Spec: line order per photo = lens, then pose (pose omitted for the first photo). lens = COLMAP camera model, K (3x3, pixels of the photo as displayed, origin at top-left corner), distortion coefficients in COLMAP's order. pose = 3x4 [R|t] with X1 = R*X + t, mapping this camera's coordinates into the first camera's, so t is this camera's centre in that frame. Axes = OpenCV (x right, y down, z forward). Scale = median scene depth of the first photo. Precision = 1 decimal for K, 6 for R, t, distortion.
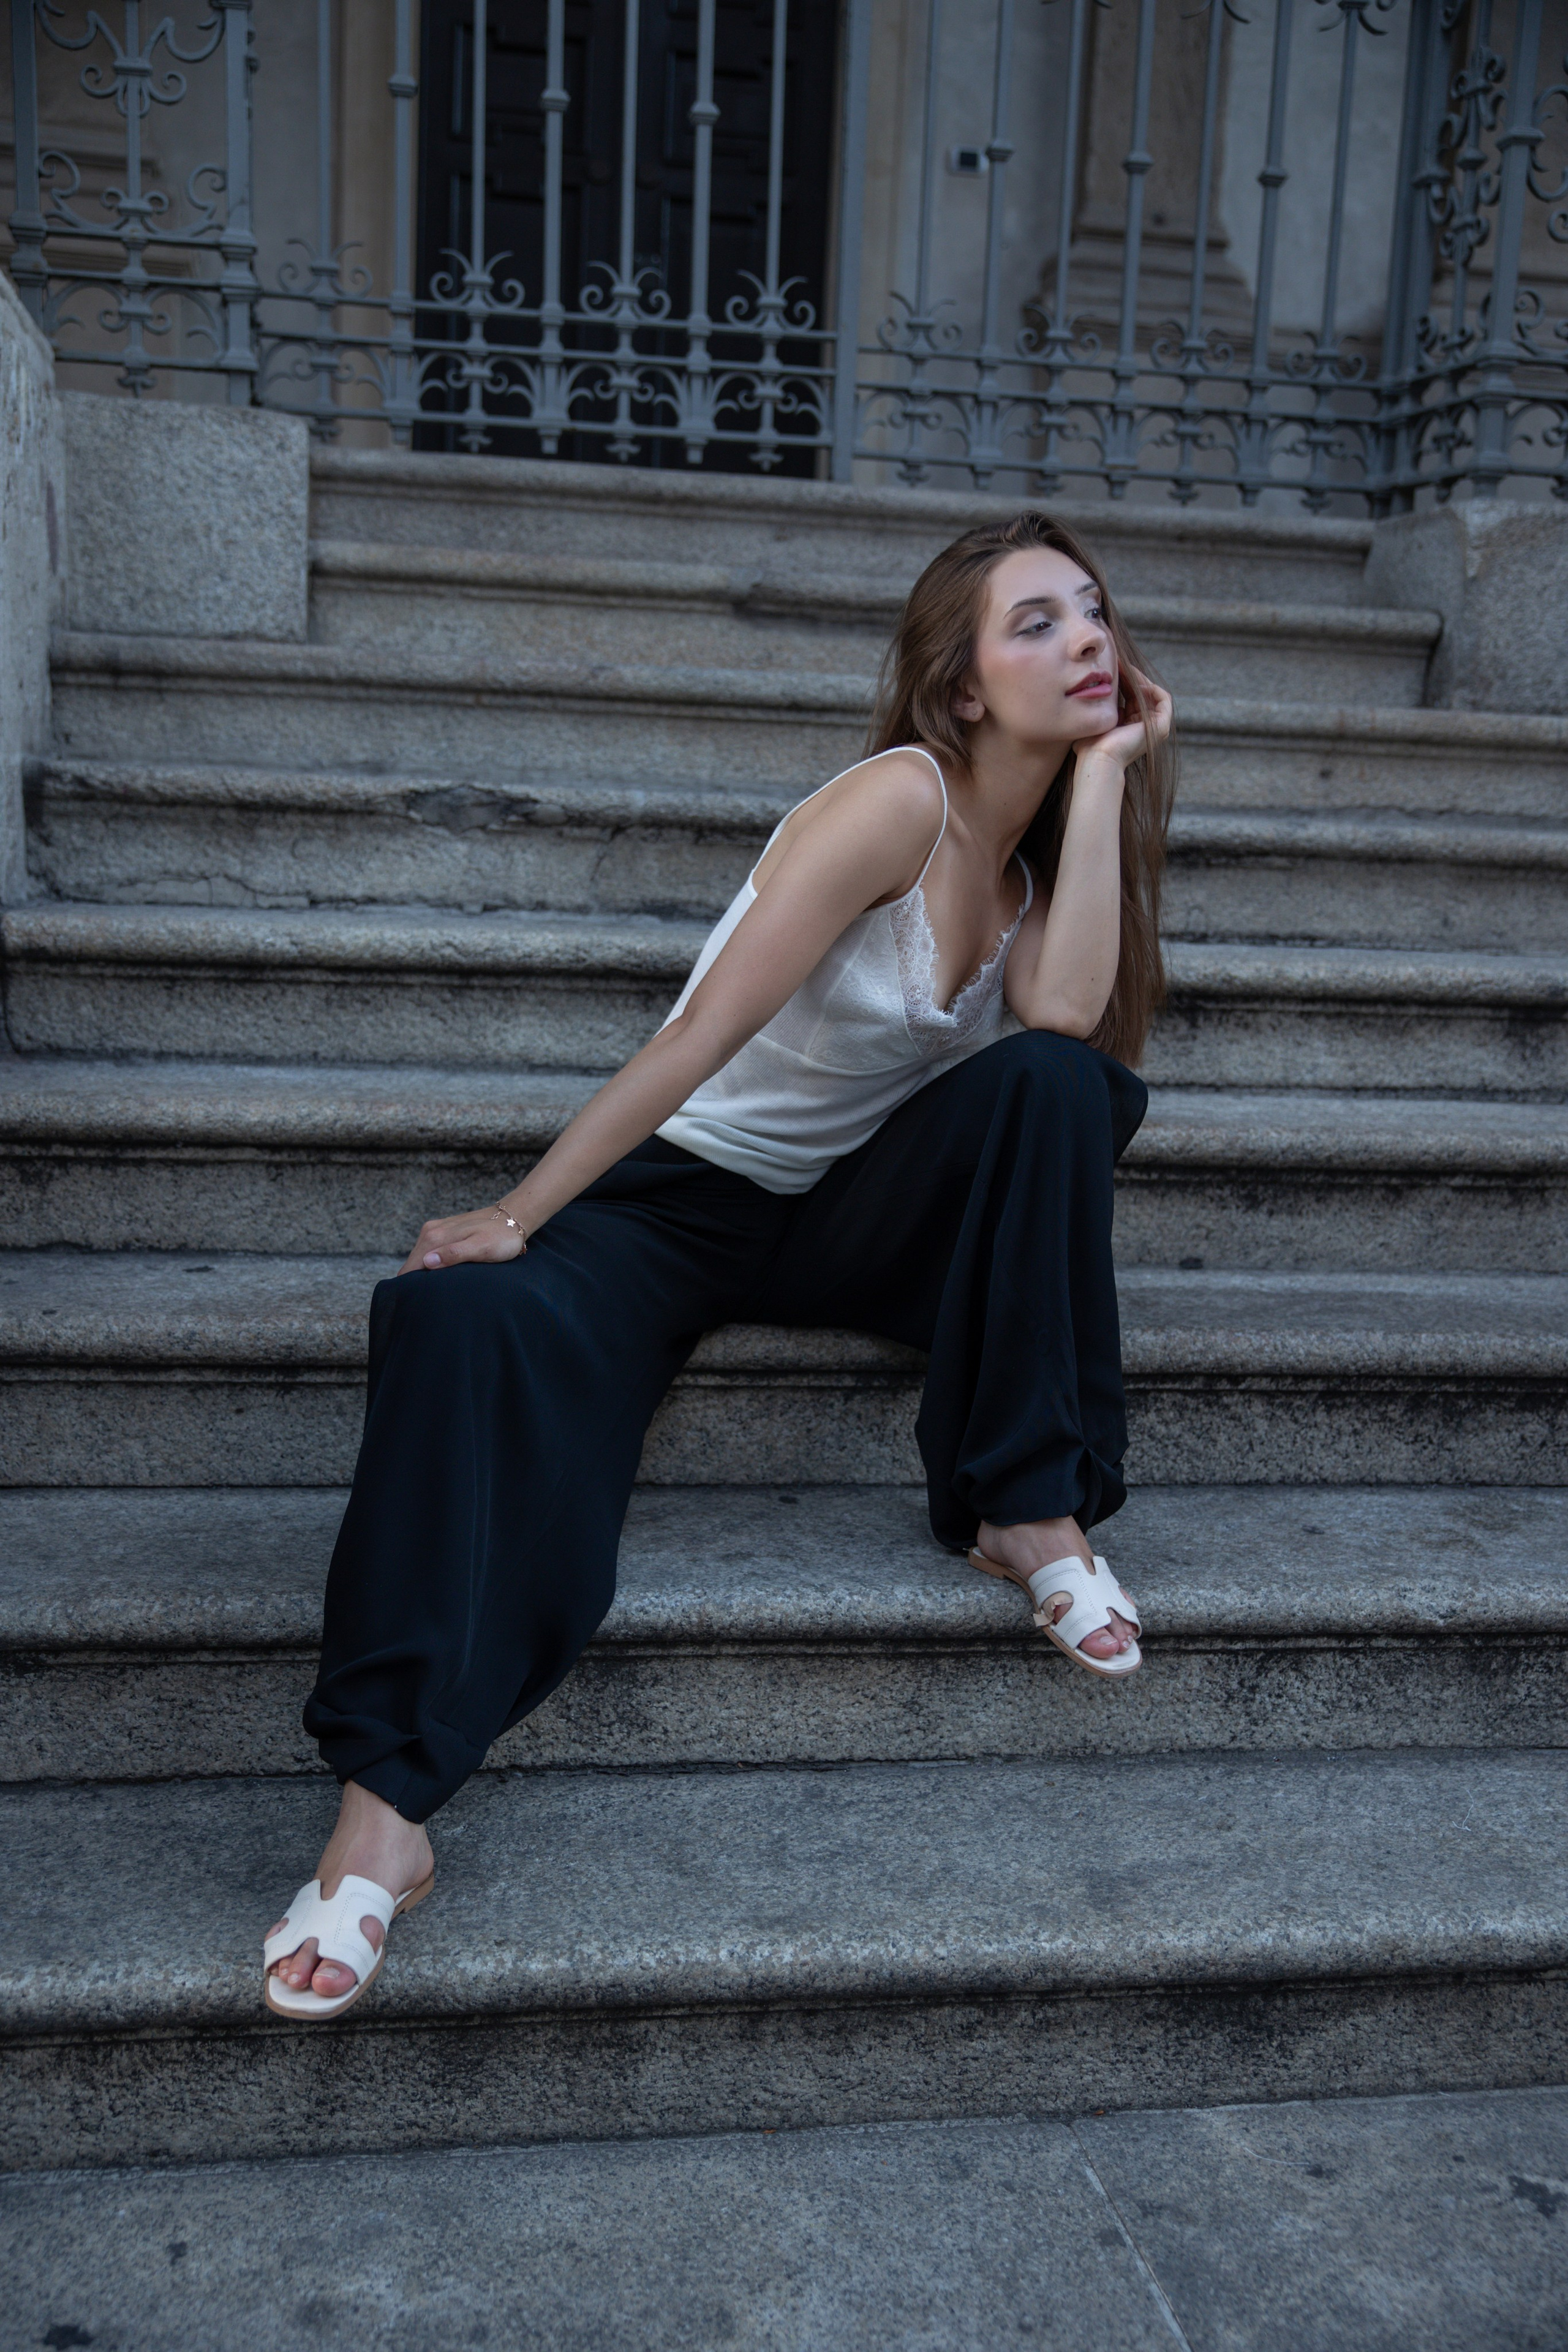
lens RADIAL K [[2521.4, 0, 784.0], [0, 2521.4, 1176.0], [0, 0, 1]] dist [0.012450, 0.087508]
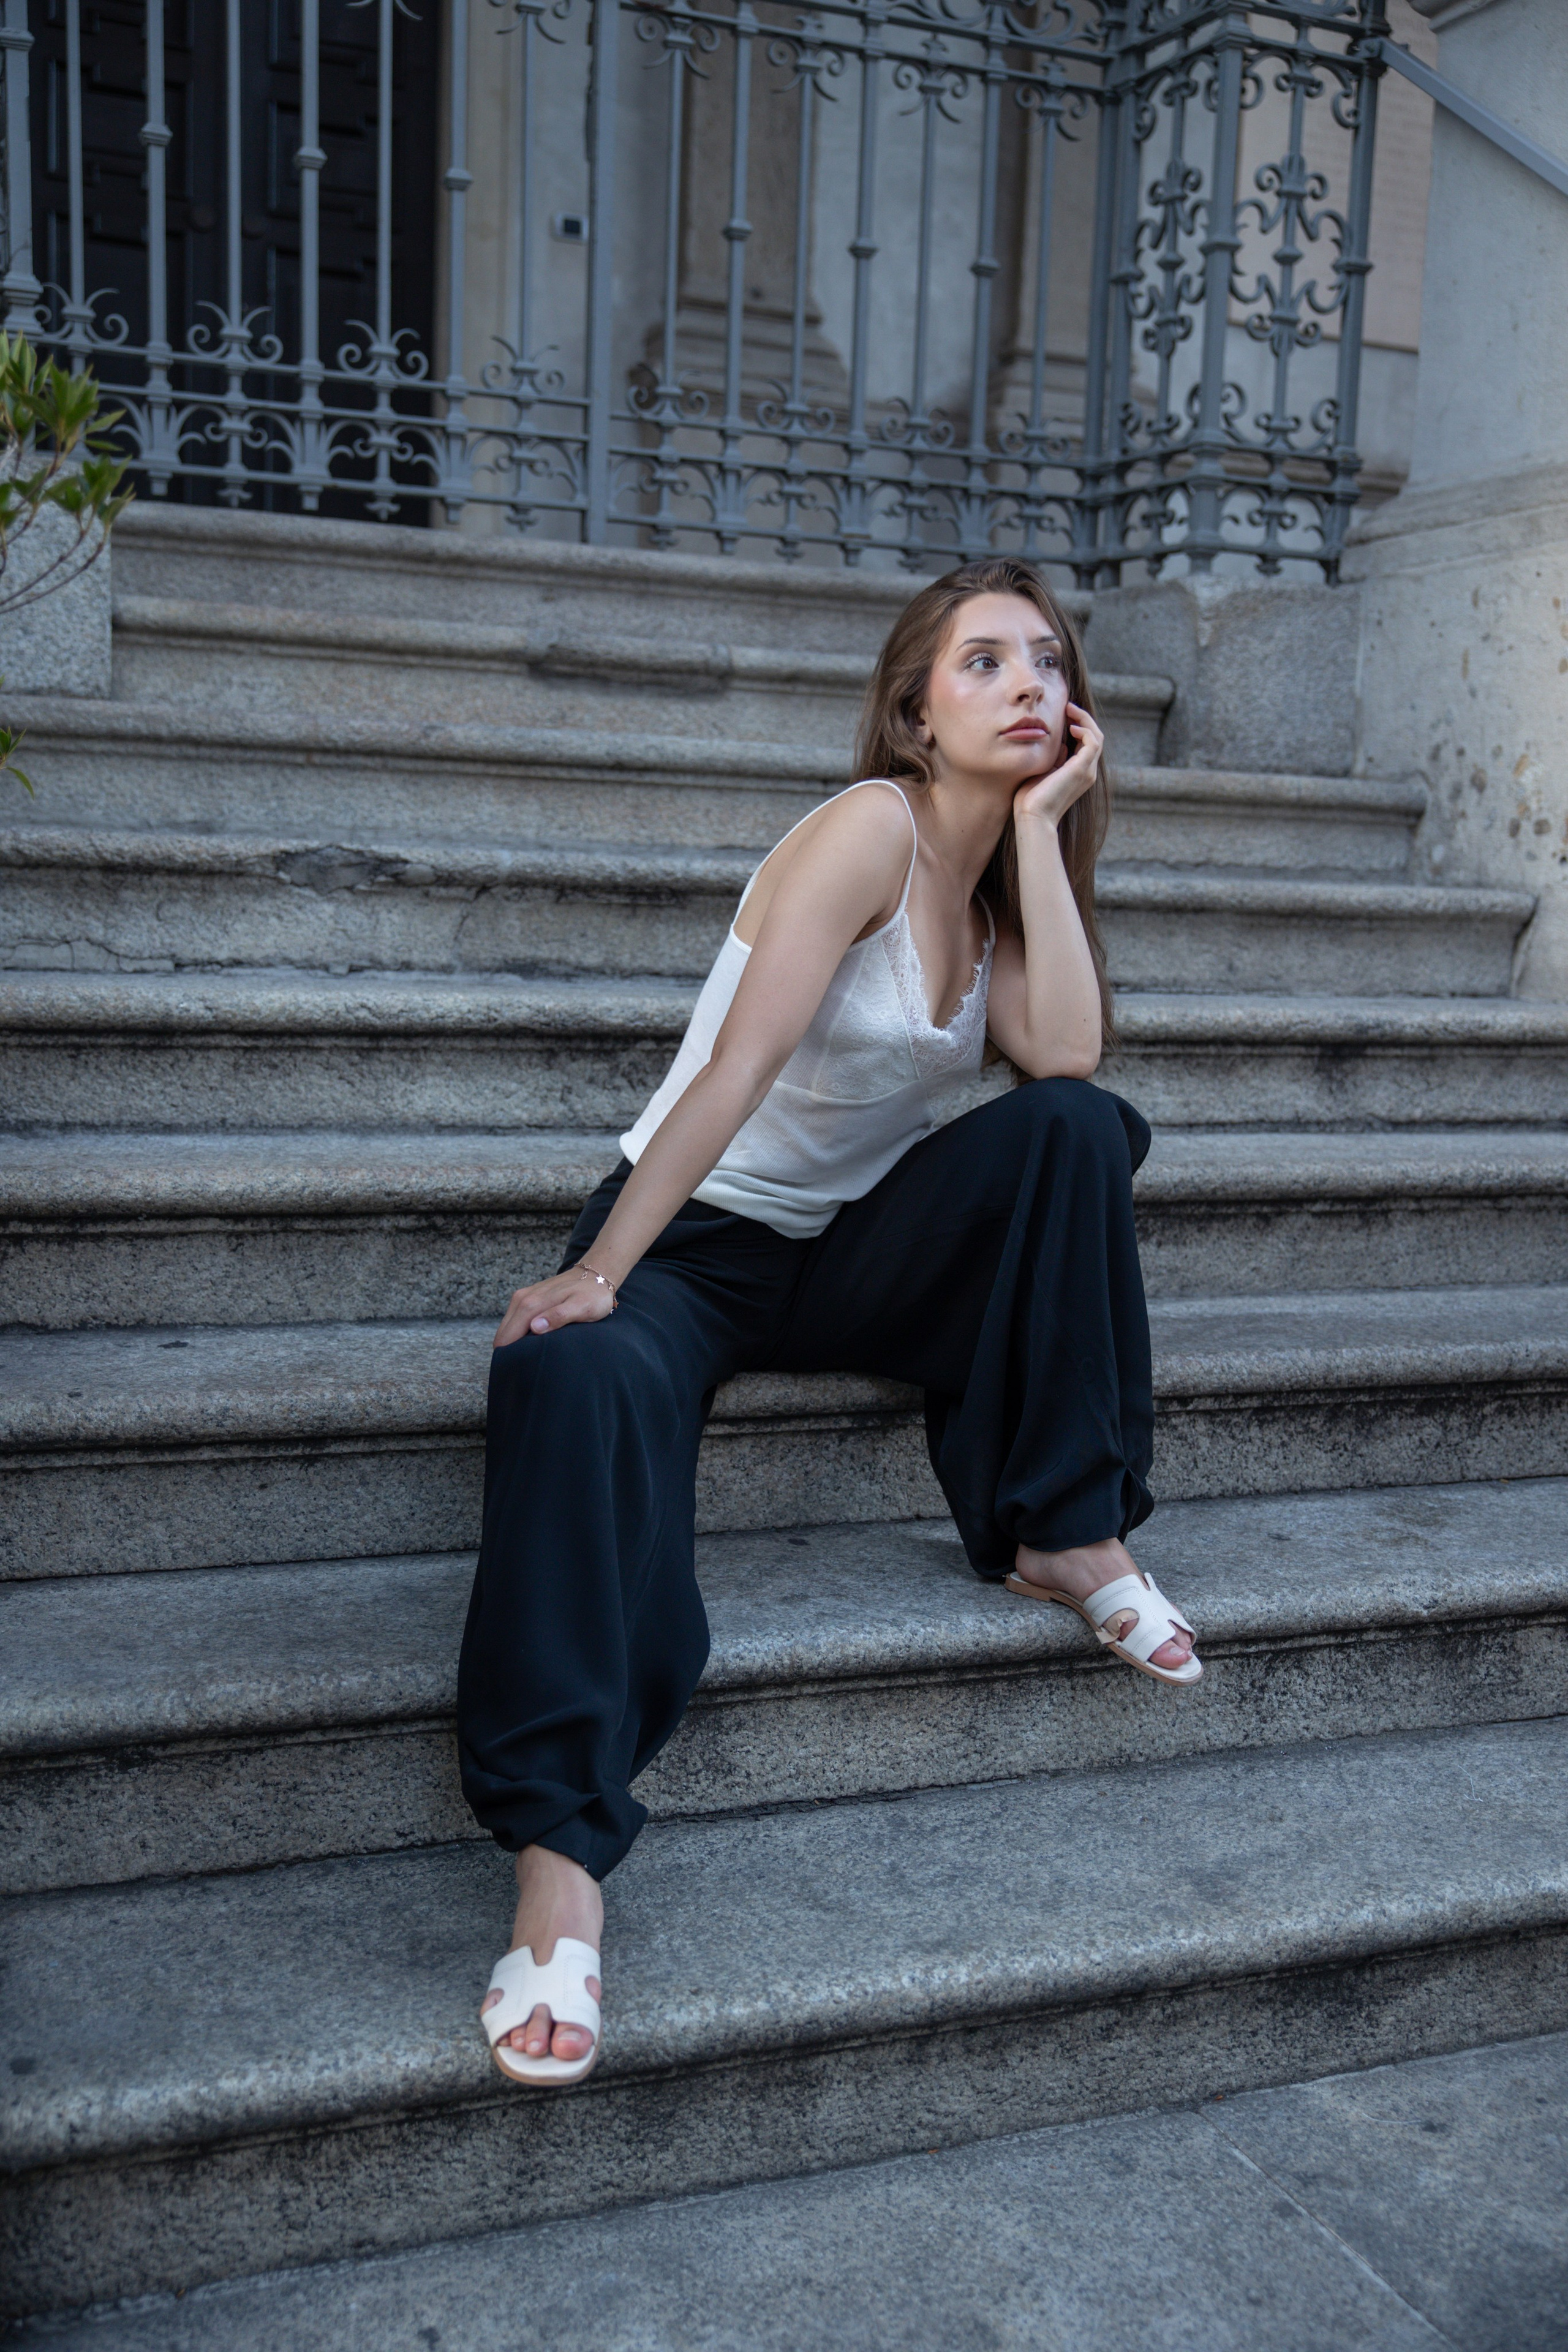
lens RADIAL K [[2521.4, 0, 784.0], [0, 2521.4, 1176.0], [0, 0, 1]] dist [0.012450, 0.087508]
pose [[0.975229, -0.034777, 0.218447, -0.186218], [0.039219, 0.999102, -0.016027, -0.002931], [-0.217693, 0.024197, 0.975717, -0.000276]]
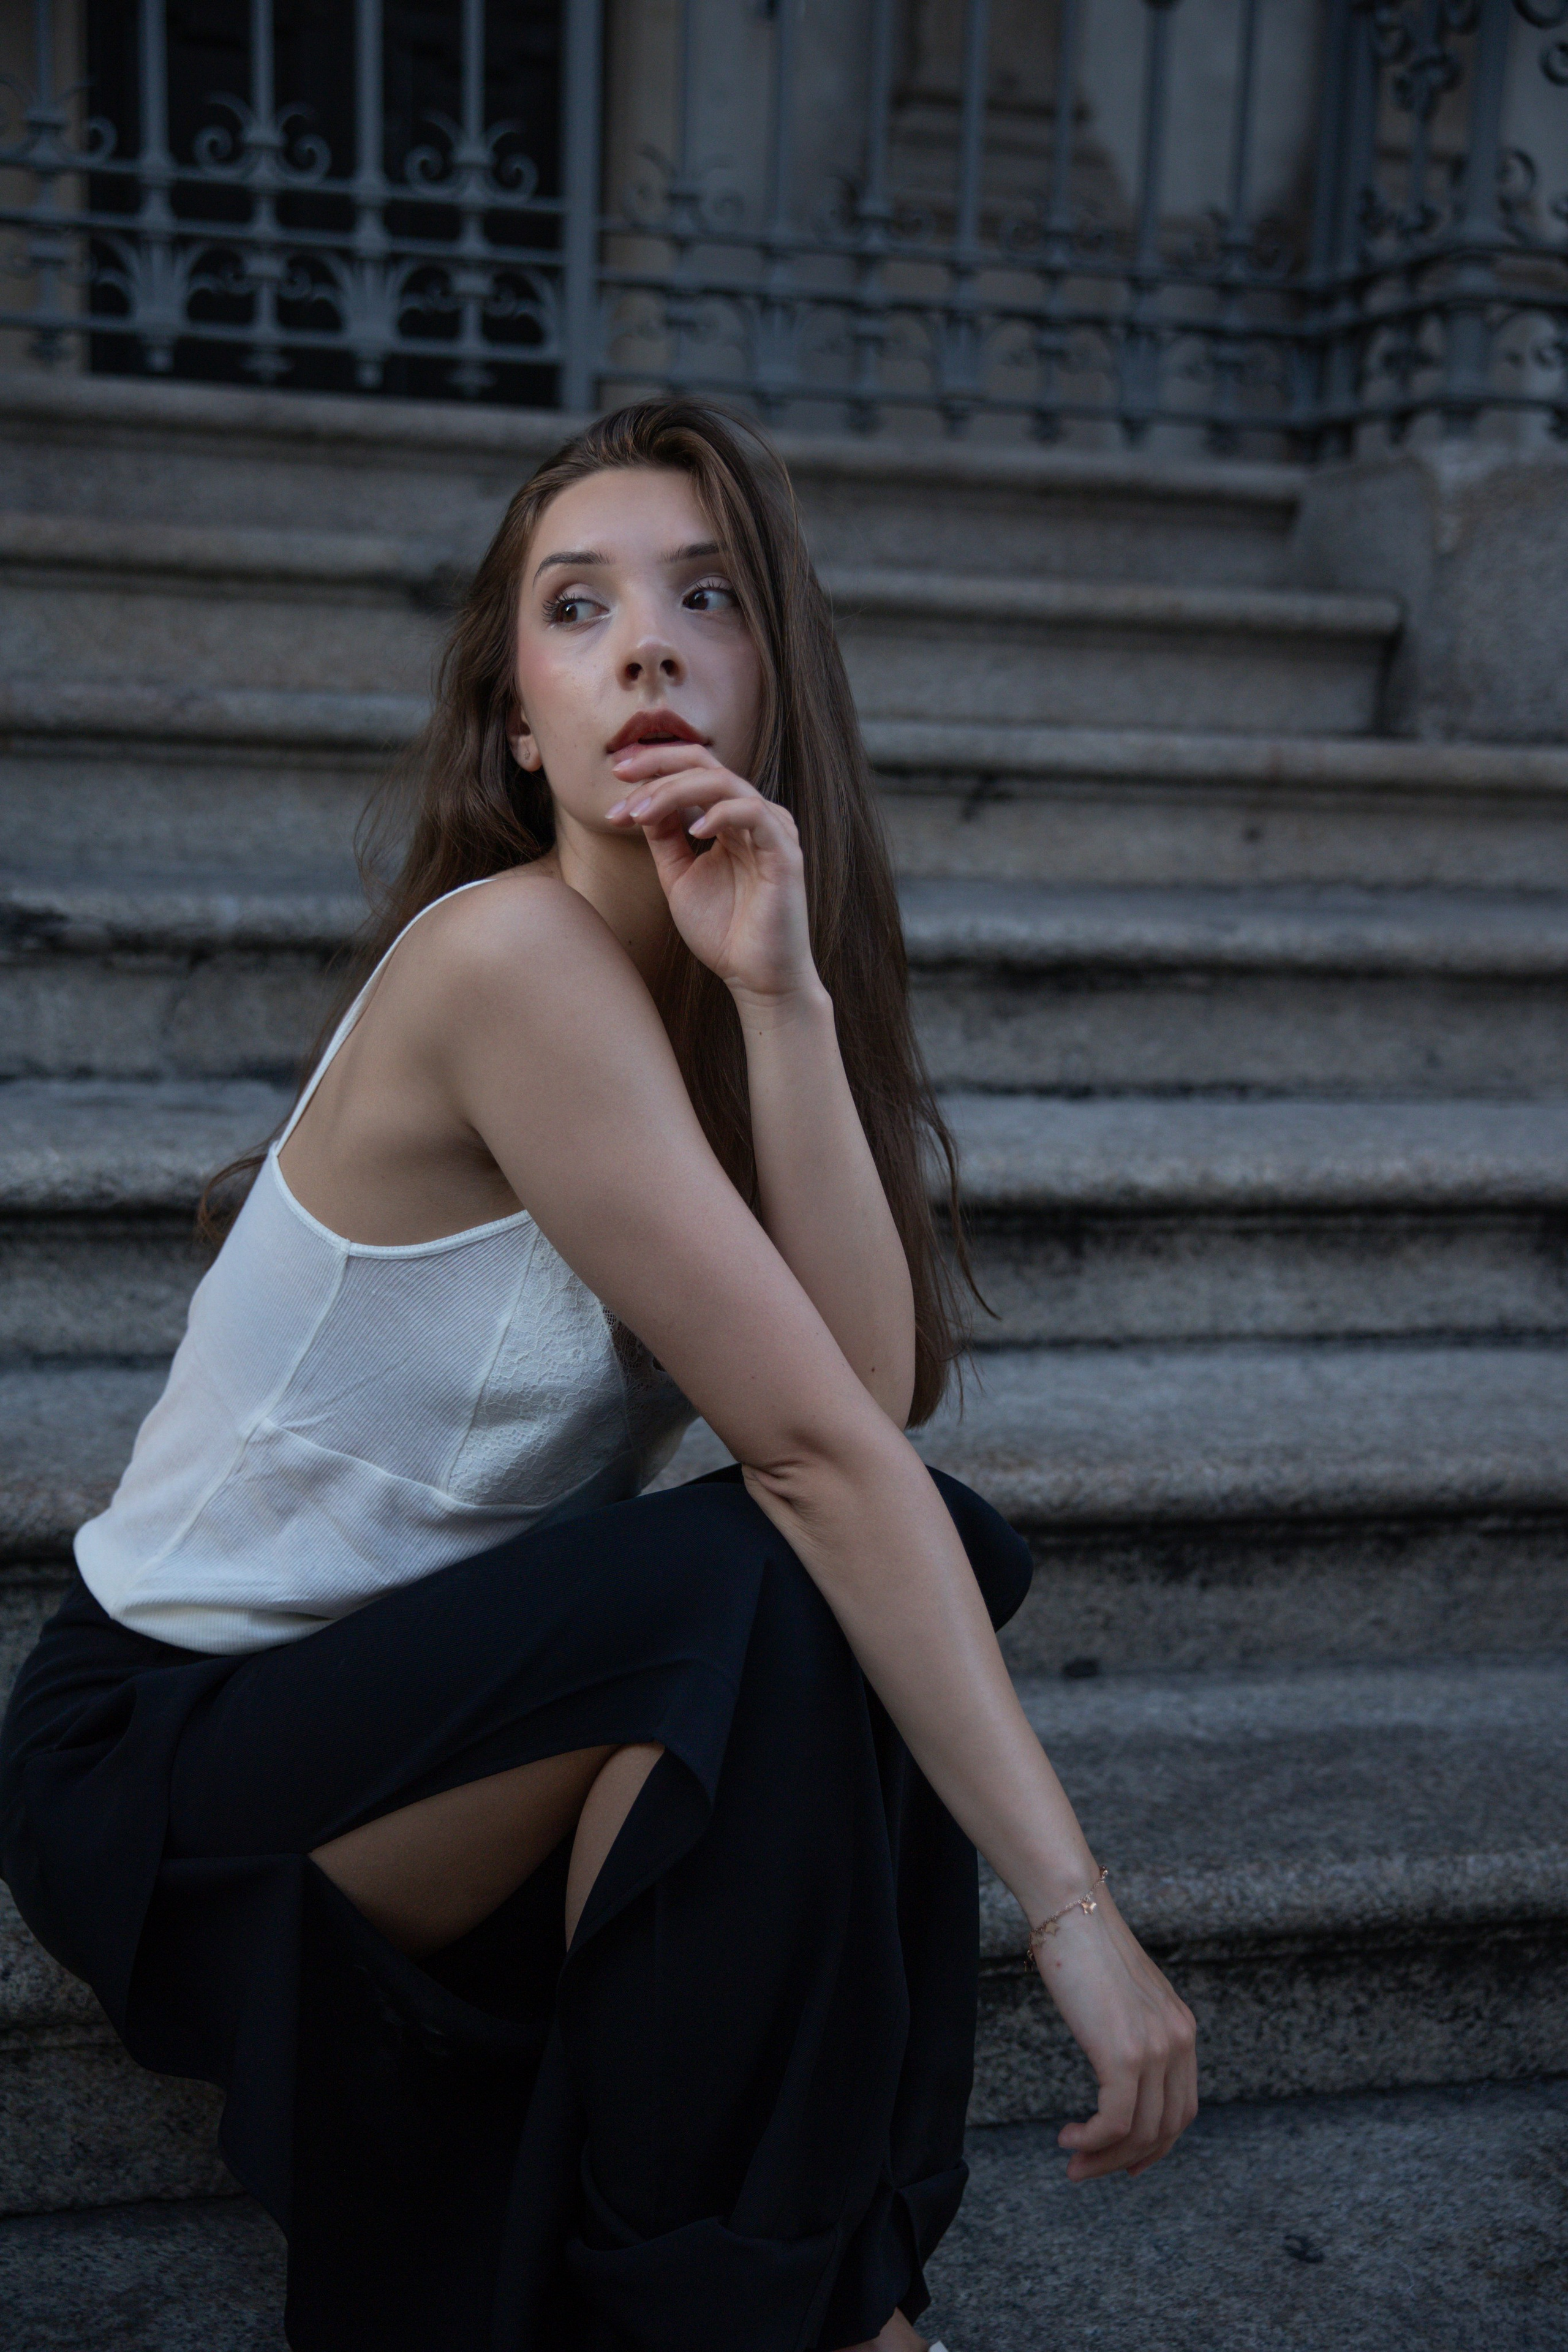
lens RADIAL K [[2602.4, 0, 784.0], [0, 2602.4, 1176.0], [0, 0, 1]] dist [0.037510, 0.035093]
pose [[0.998203, -0.013822, 0.058301, 0.048878], [0.012480, 0.999650, 0.023327, -0.102114], [-0.058603, -0.022557, 0.998026, 0.342524]]
